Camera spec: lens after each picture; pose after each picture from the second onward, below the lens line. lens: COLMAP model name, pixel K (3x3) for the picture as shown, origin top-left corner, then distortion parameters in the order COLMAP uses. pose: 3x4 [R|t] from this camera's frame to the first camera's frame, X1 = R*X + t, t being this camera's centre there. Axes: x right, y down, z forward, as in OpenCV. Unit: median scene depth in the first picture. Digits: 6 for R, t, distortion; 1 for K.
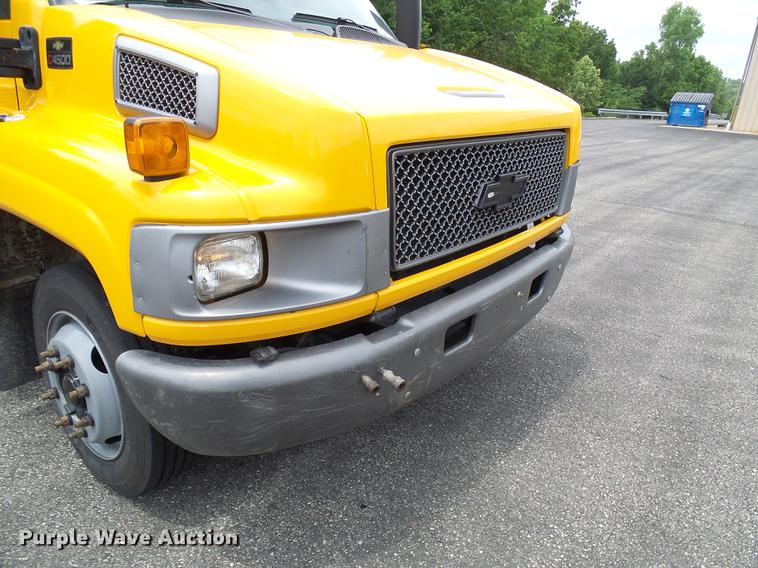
lens RADIAL K [[525.7, 0, 379.9], [0, 525.7, 284.8], [0, 0, 1]] dist [0.005873, -0.006091]
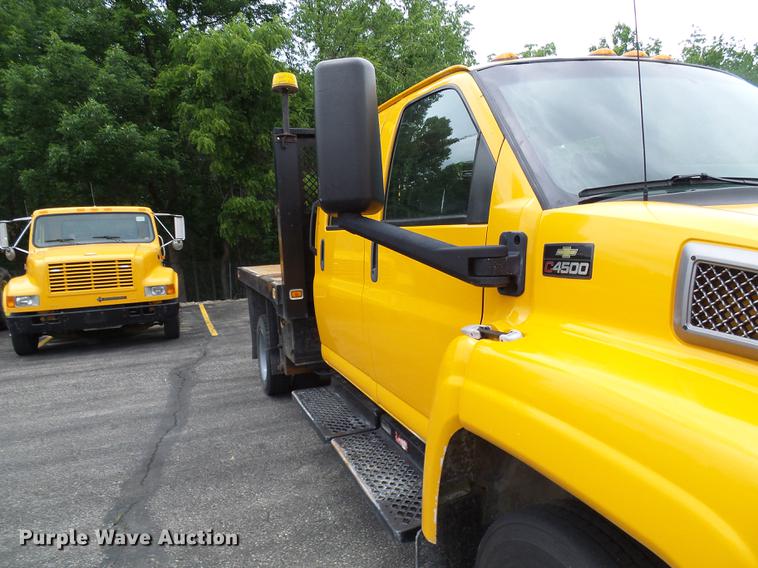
lens RADIAL K [[525.7, 0, 377.1], [0, 525.7, 286.2], [0, 0, 1]] dist [0.005873, -0.006091]
pose [[0.864938, -0.036814, -0.500527, -0.450324], [-0.093859, 0.967846, -0.233379, -0.173497], [0.493024, 0.248837, 0.833671, 0.152637]]
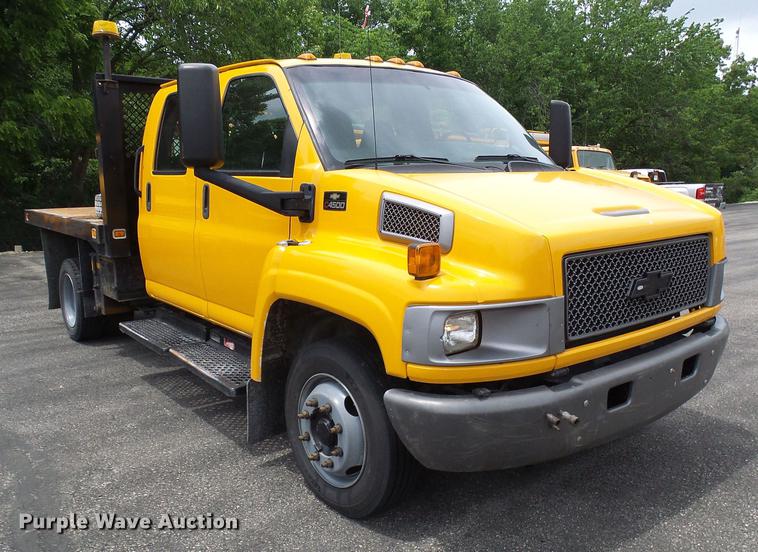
lens RADIAL K [[643.9, 0, 374.8], [0, 643.9, 290.0], [0, 0, 1]] dist [0.008952, -0.018840]
pose [[0.977676, -0.015516, -0.209546, -0.105720], [-0.023883, 0.982600, -0.184190, 0.158562], [0.208758, 0.185083, 0.960294, -0.731084]]
